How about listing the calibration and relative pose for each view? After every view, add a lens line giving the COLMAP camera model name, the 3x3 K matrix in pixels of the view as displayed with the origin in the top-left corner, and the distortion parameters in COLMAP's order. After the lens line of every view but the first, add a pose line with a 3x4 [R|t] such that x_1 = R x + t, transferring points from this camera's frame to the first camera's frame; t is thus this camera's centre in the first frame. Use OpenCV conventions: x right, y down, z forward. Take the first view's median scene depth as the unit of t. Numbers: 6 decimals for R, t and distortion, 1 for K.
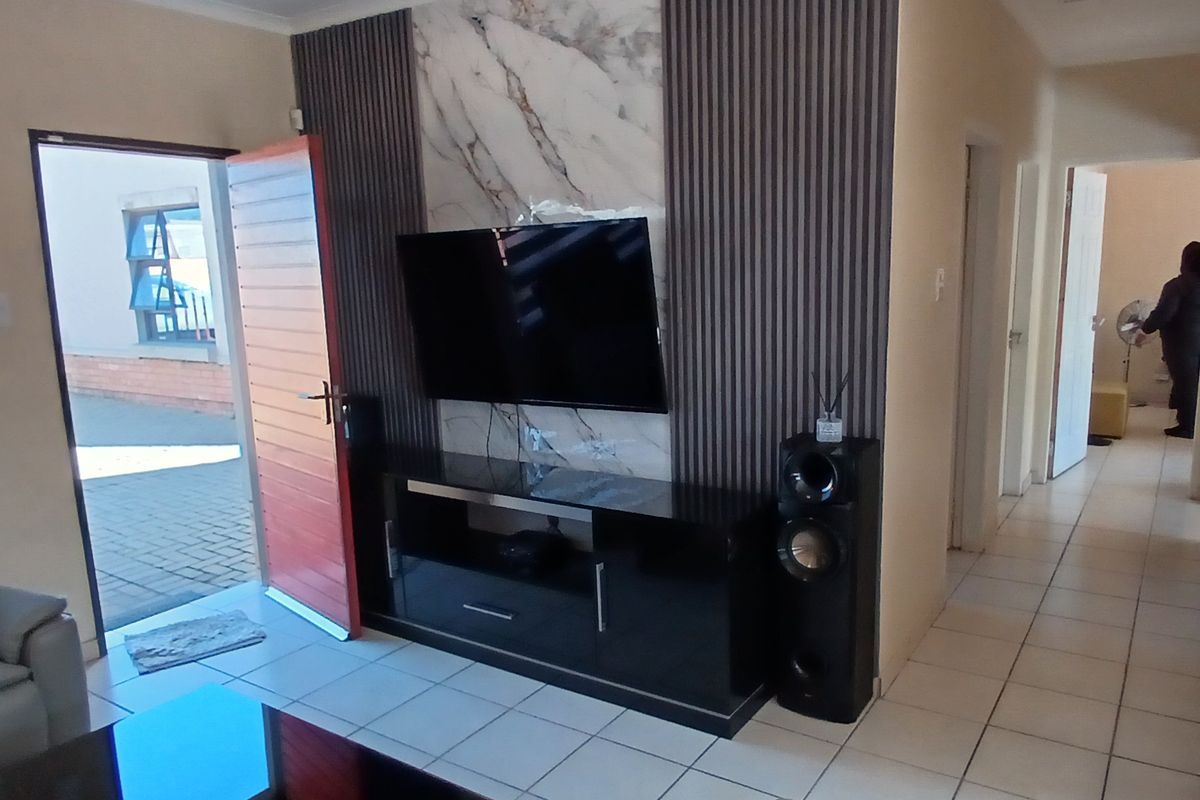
lens RADIAL K [[860.0, 0, 606.6], [0, 860.0, 419.2], [0, 0, 1]] dist [0.039030, -0.073680]
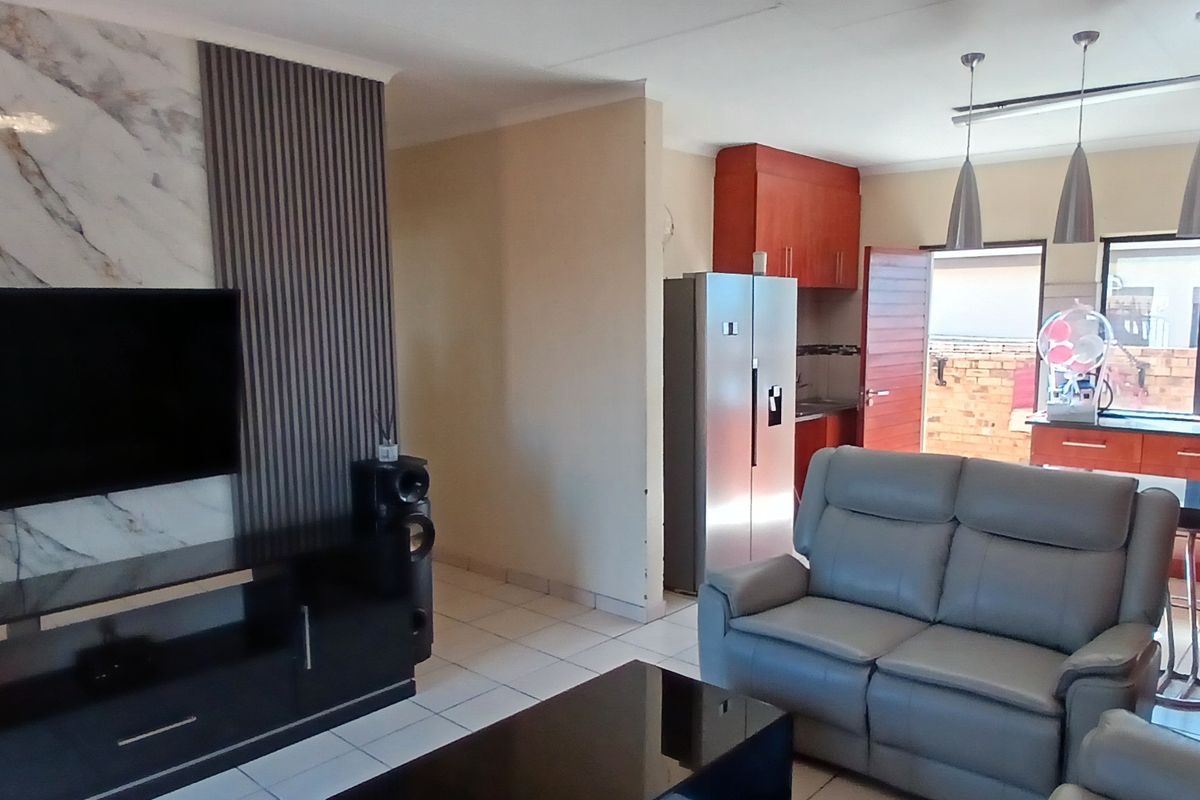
lens RADIAL K [[860.0, 0, 606.6], [0, 860.0, 419.2], [0, 0, 1]] dist [0.039030, -0.073680]
pose [[0.155212, -0.090860, 0.983694, -0.889636], [0.182629, 0.981237, 0.061817, -0.052248], [-0.970853, 0.170056, 0.168893, 0.369285]]
